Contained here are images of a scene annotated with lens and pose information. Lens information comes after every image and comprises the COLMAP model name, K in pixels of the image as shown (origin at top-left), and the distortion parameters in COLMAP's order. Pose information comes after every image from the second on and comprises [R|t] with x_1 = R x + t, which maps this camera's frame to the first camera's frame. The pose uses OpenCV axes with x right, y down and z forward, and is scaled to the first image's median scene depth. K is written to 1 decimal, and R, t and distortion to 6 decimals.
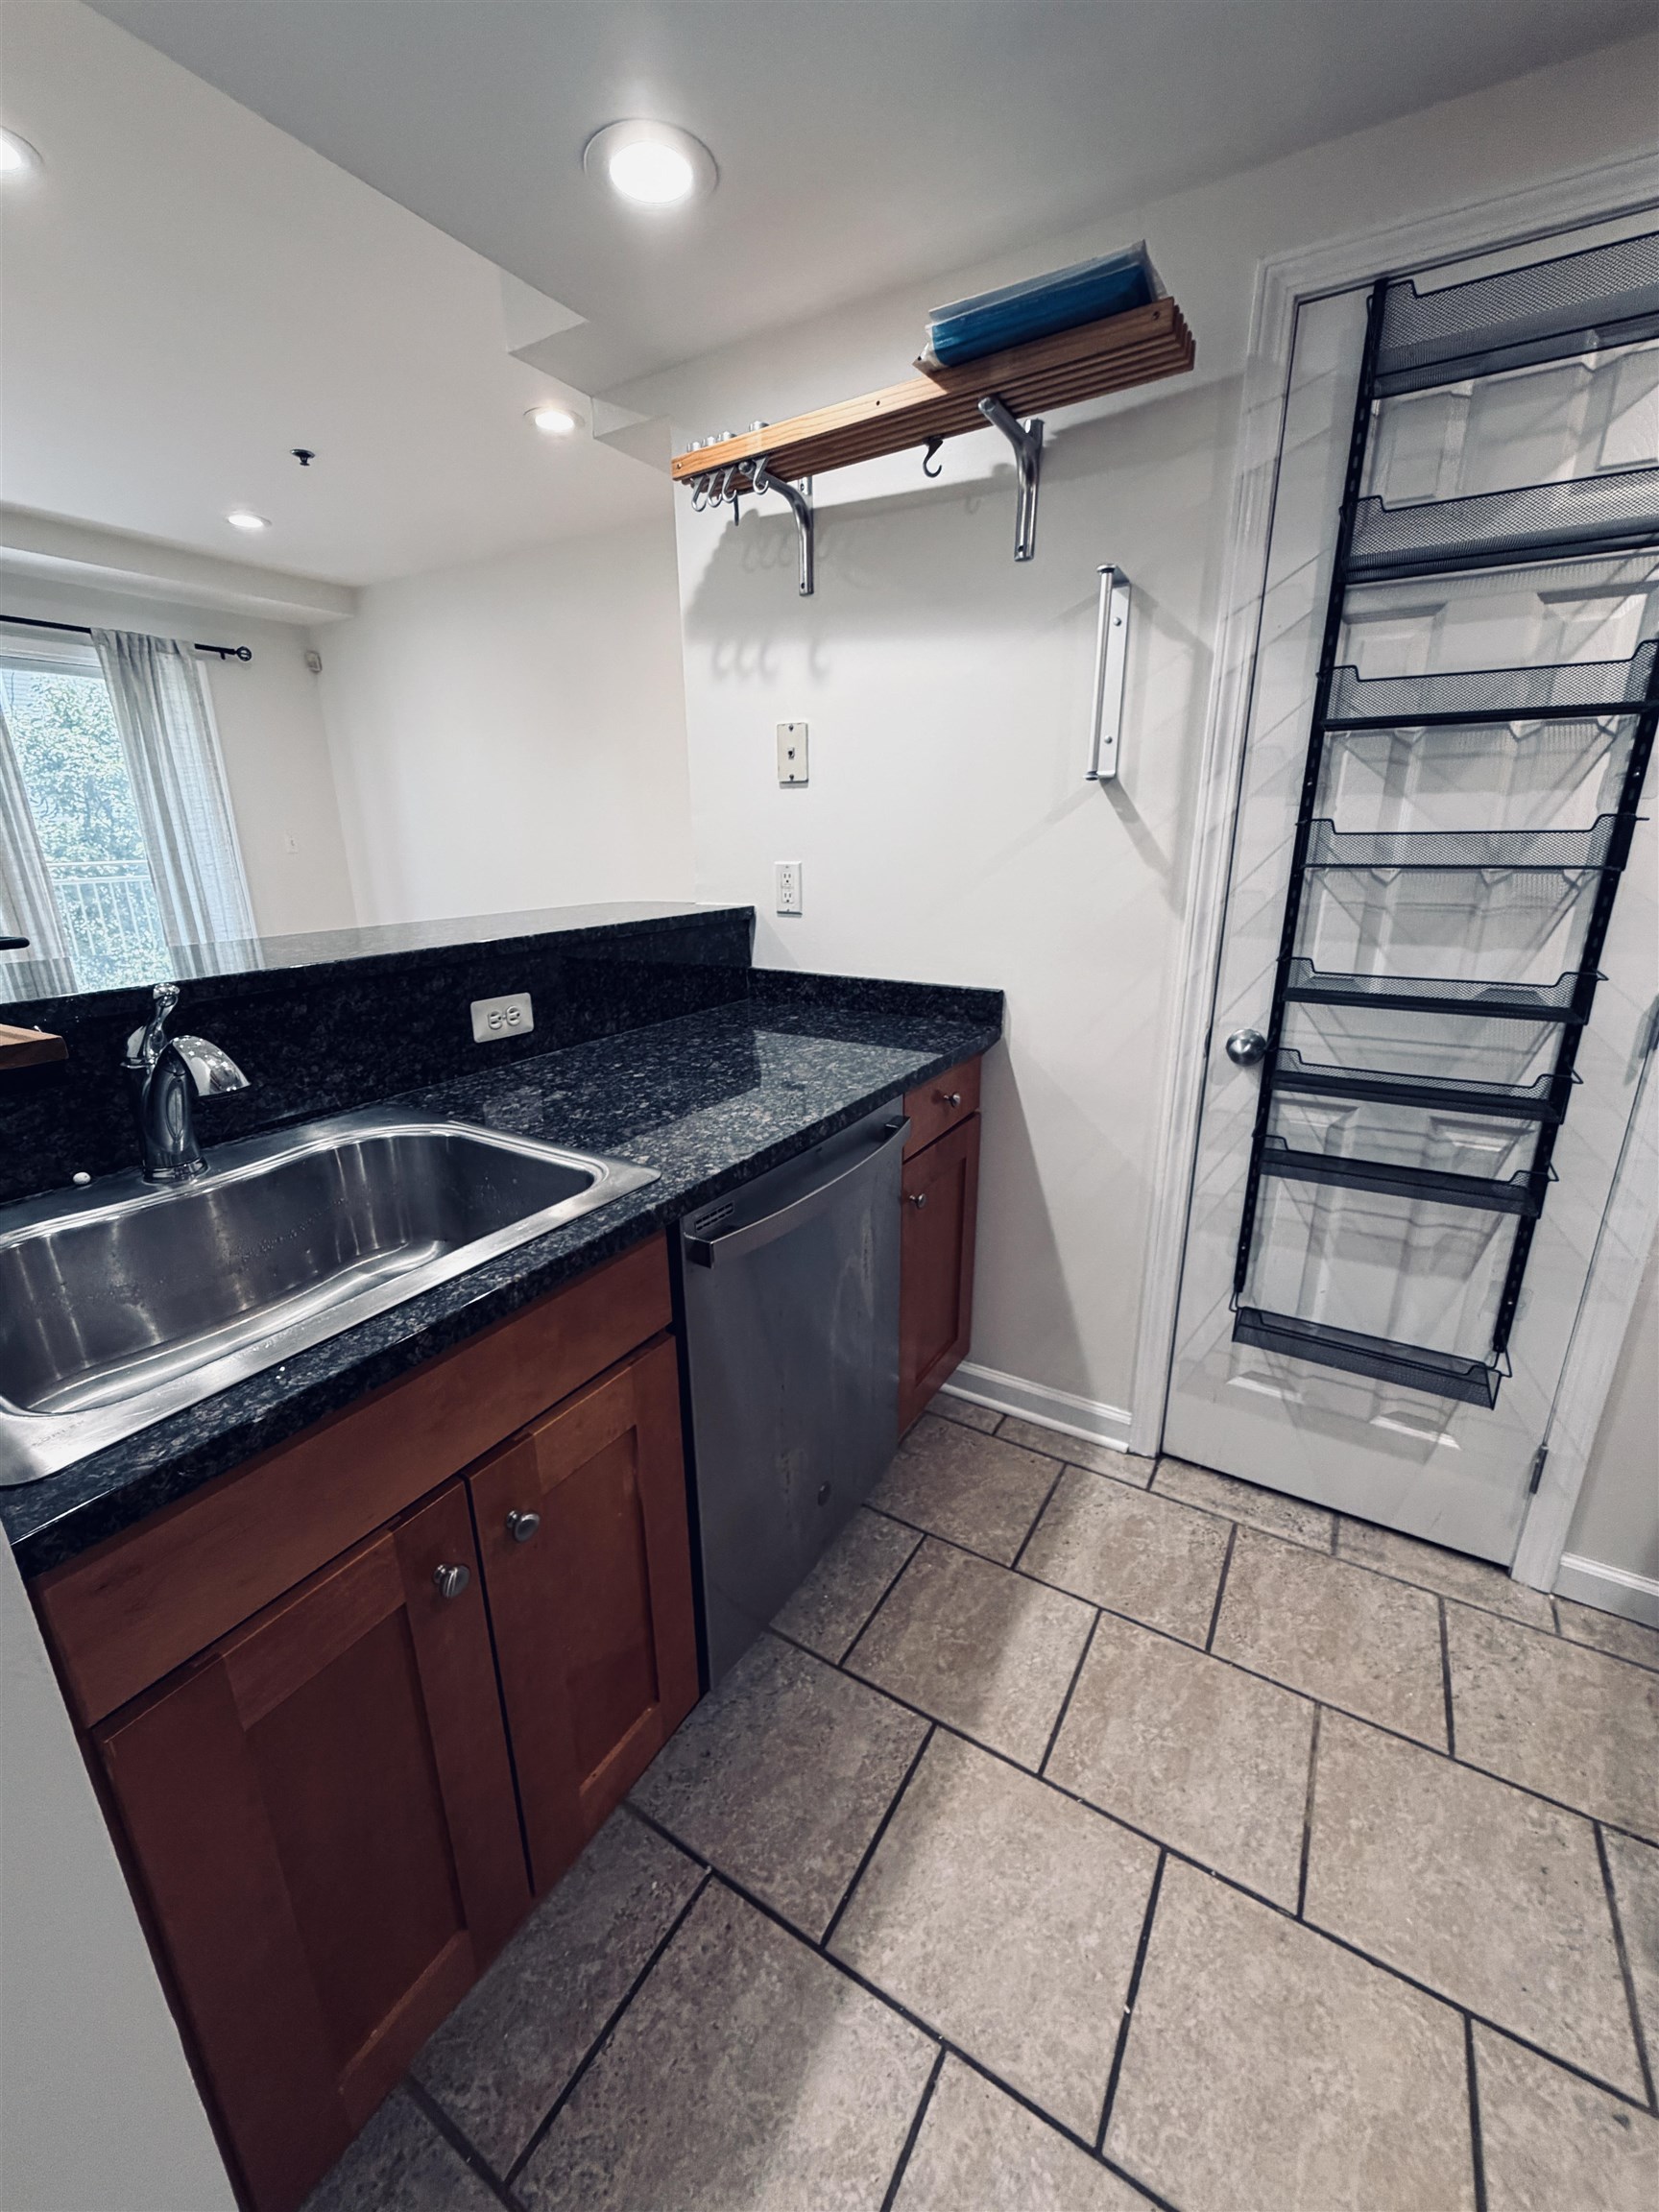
lens RADIAL K [[883.4, 0, 830.5], [0, 883.4, 1102.2], [0, 0, 1]] dist [-0.002404, 0.000765]
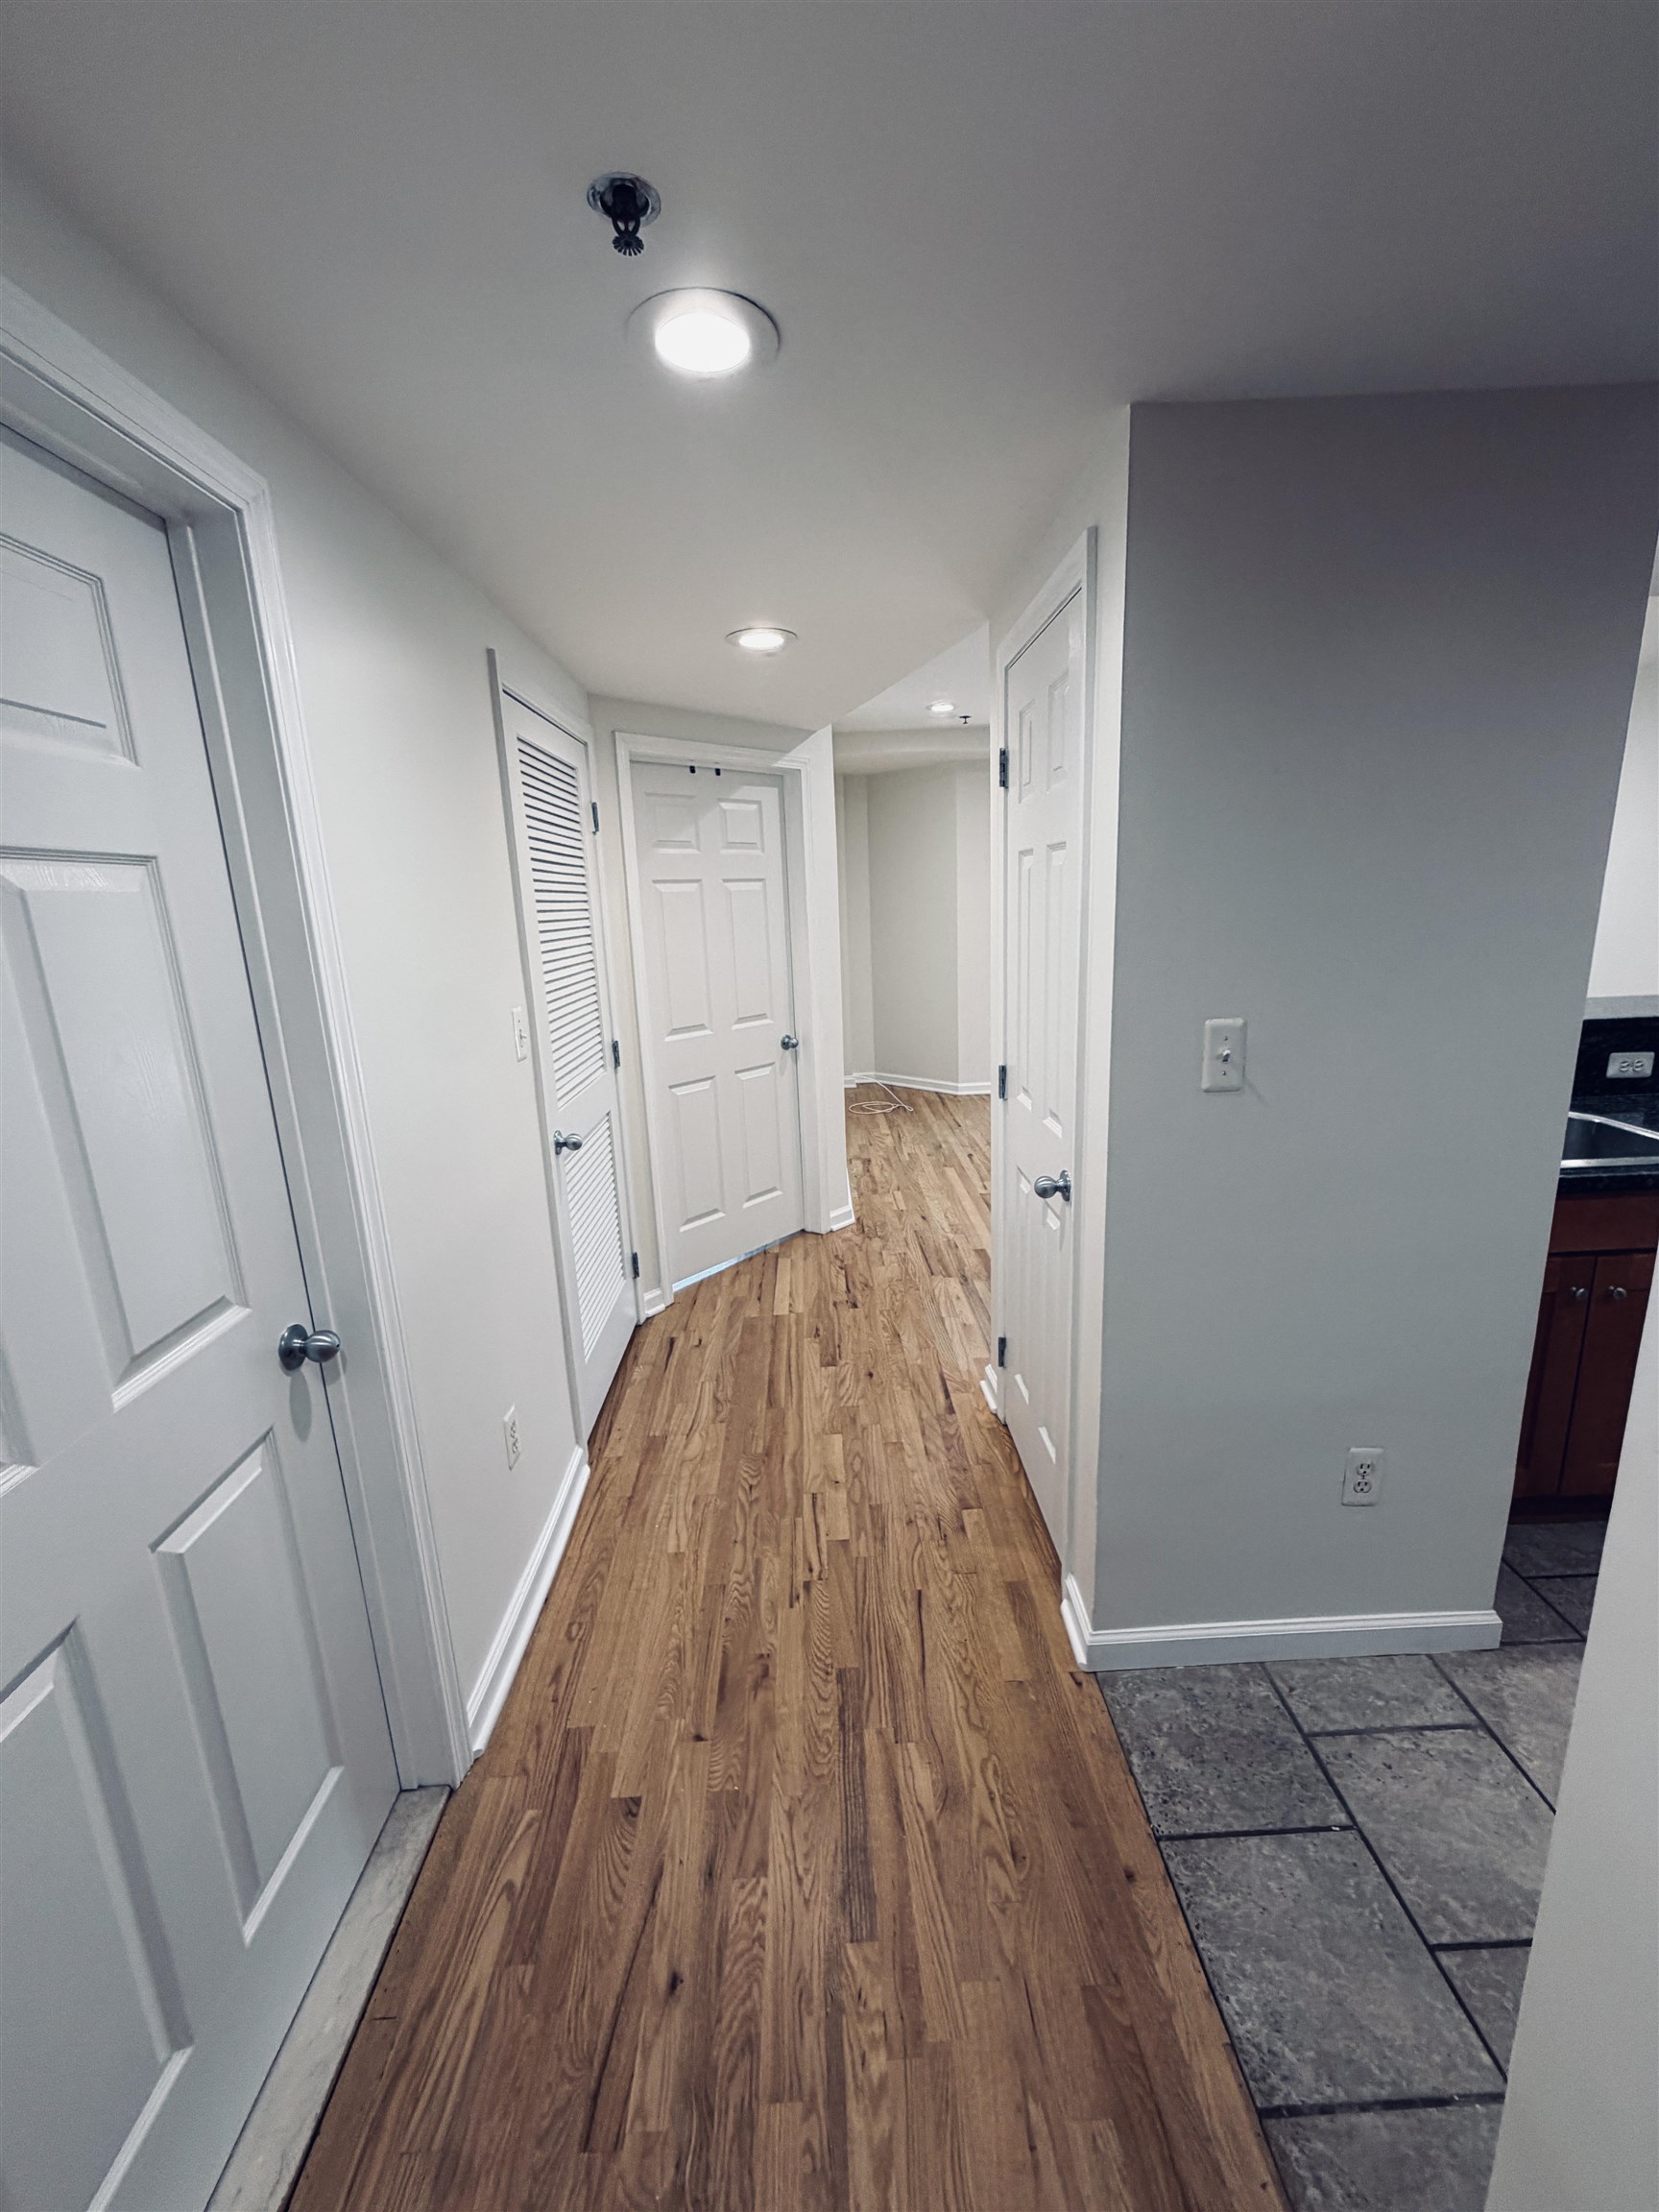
lens RADIAL K [[883.4, 0, 838.0], [0, 883.4, 1104.5], [0, 0, 1]] dist [-0.002404, 0.000765]
pose [[0.536795, 0.176651, -0.825013, 0.186037], [-0.215710, 0.974072, 0.068216, 0.173247], [0.815672, 0.141345, 0.560982, -1.047026]]
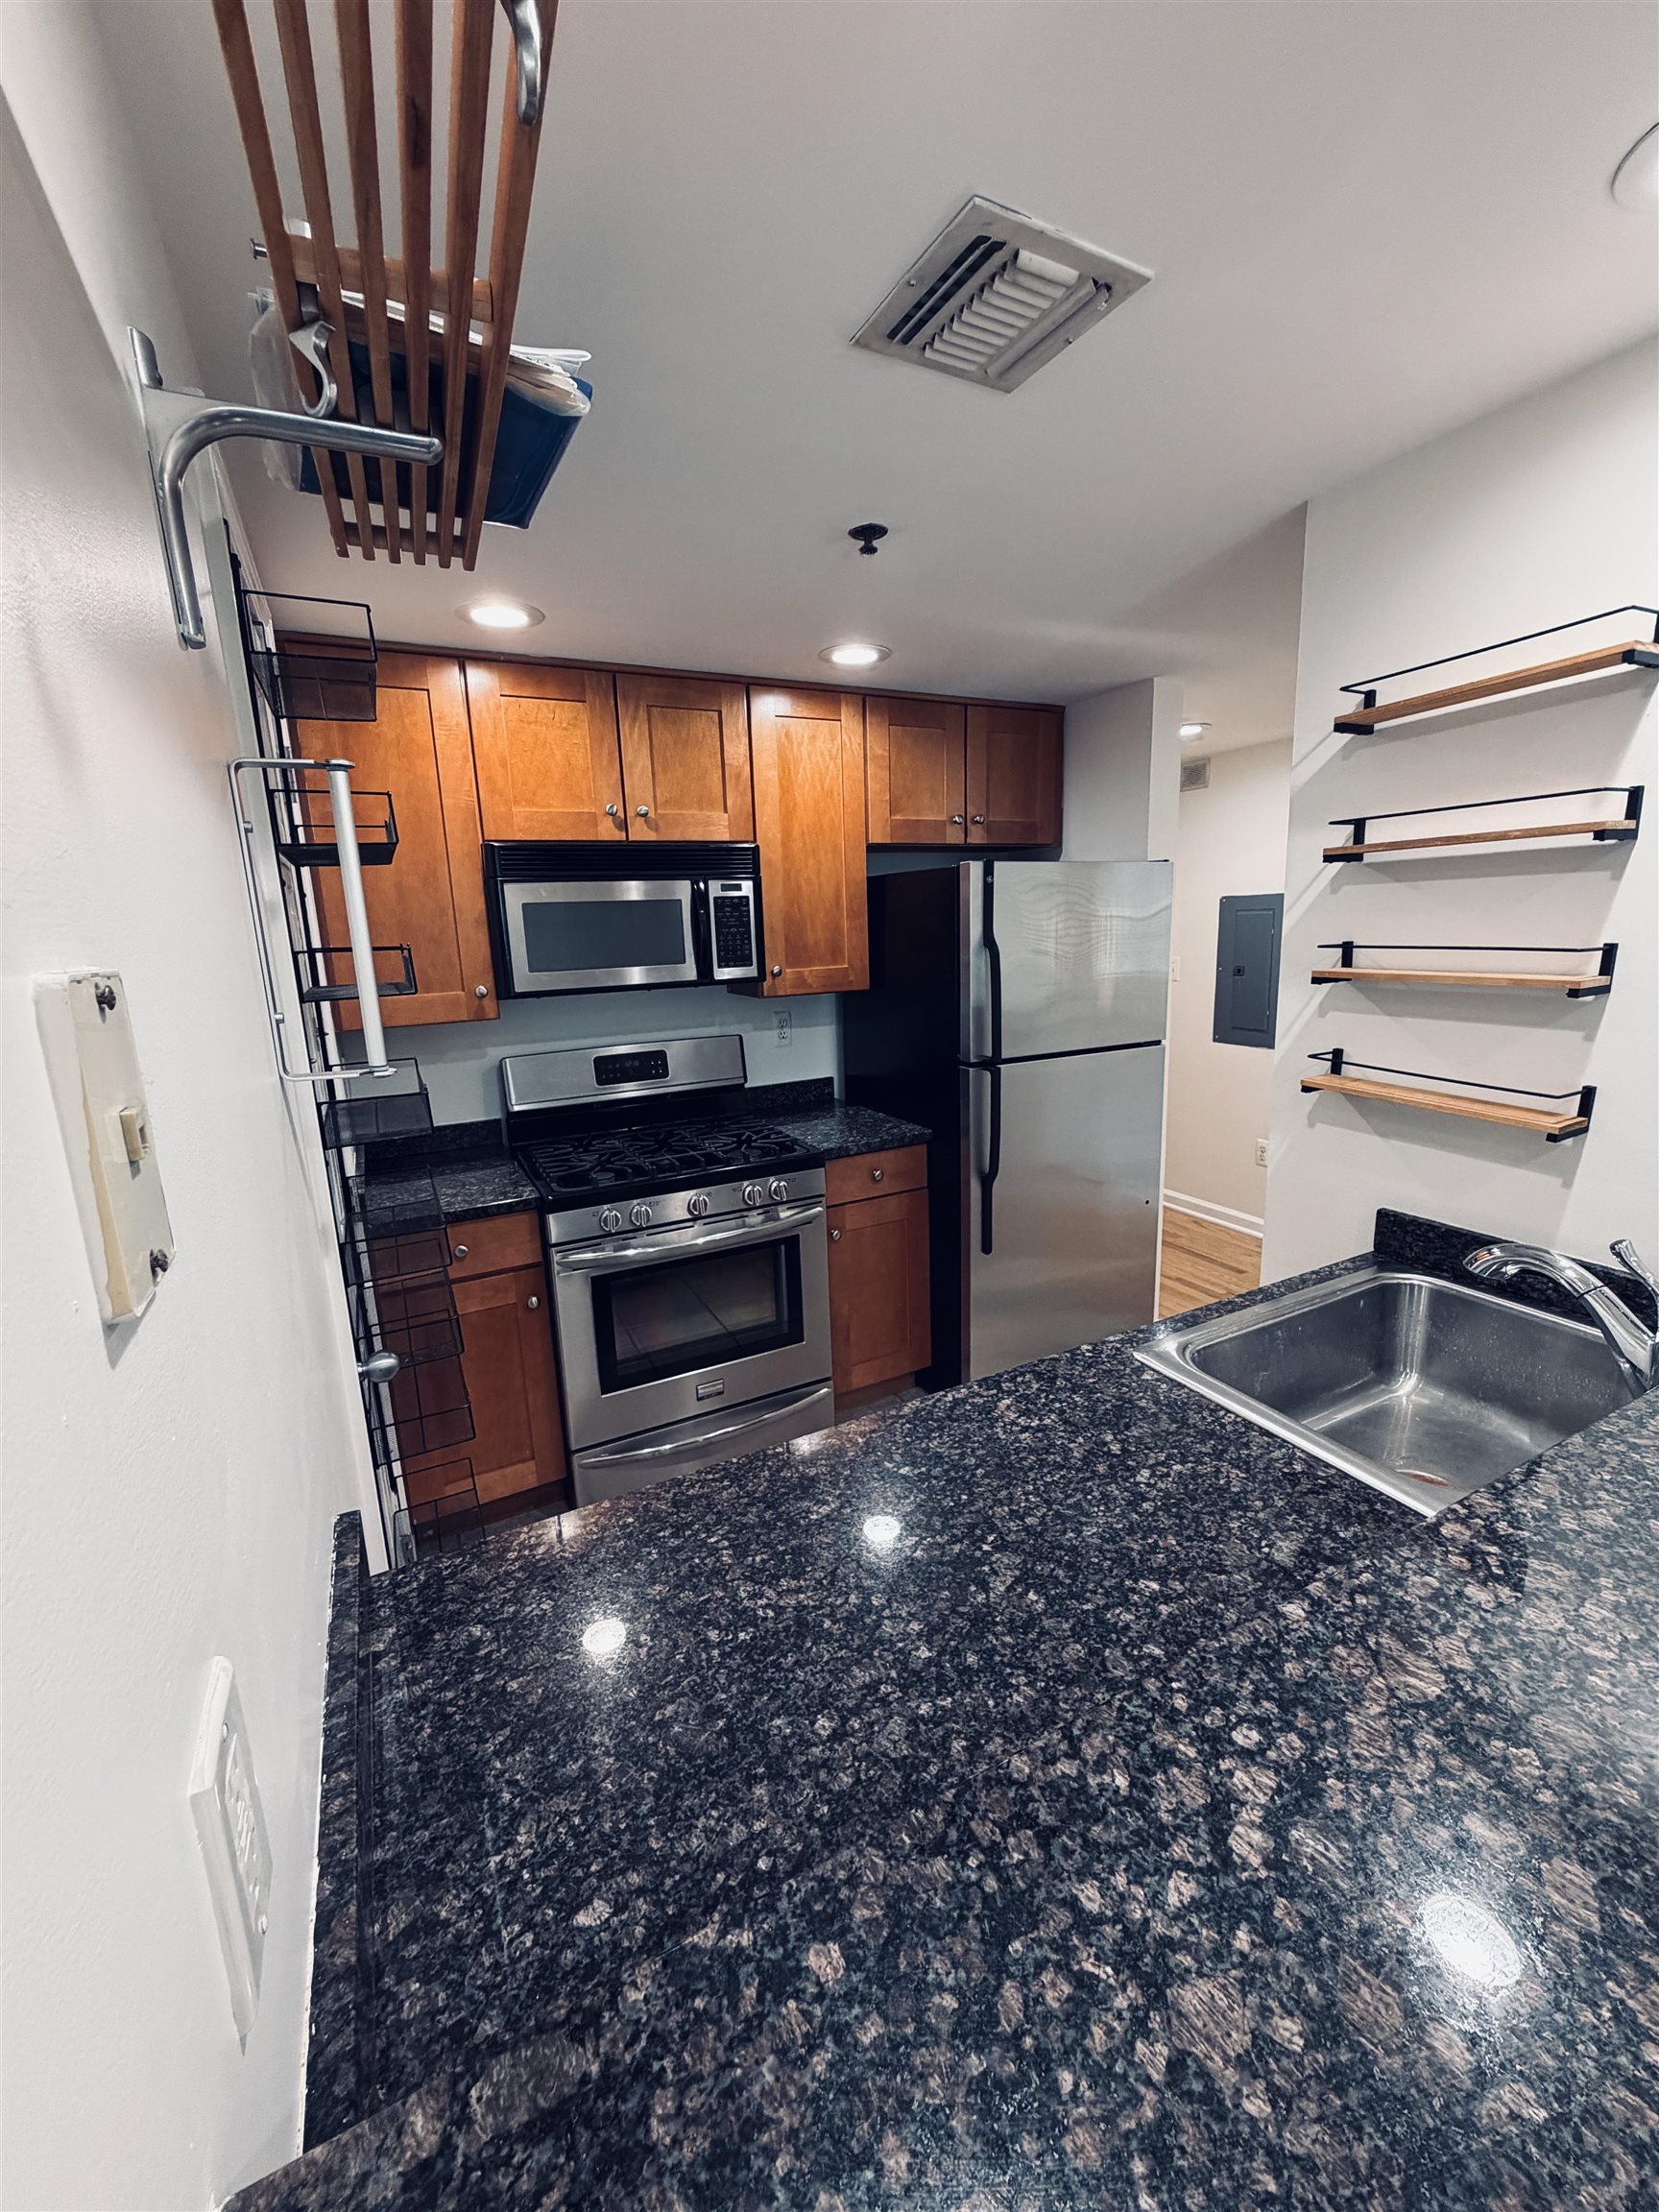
lens RADIAL K [[883.4, 0, 821.4], [0, 883.4, 1103.8], [0, 0, 1]] dist [-0.002404, 0.000765]
pose [[-0.846140, -0.069166, 0.528453, -0.304860], [0.199299, 0.878543, 0.434098, -0.560236], [-0.494294, 0.472628, -0.729586, 1.319492]]
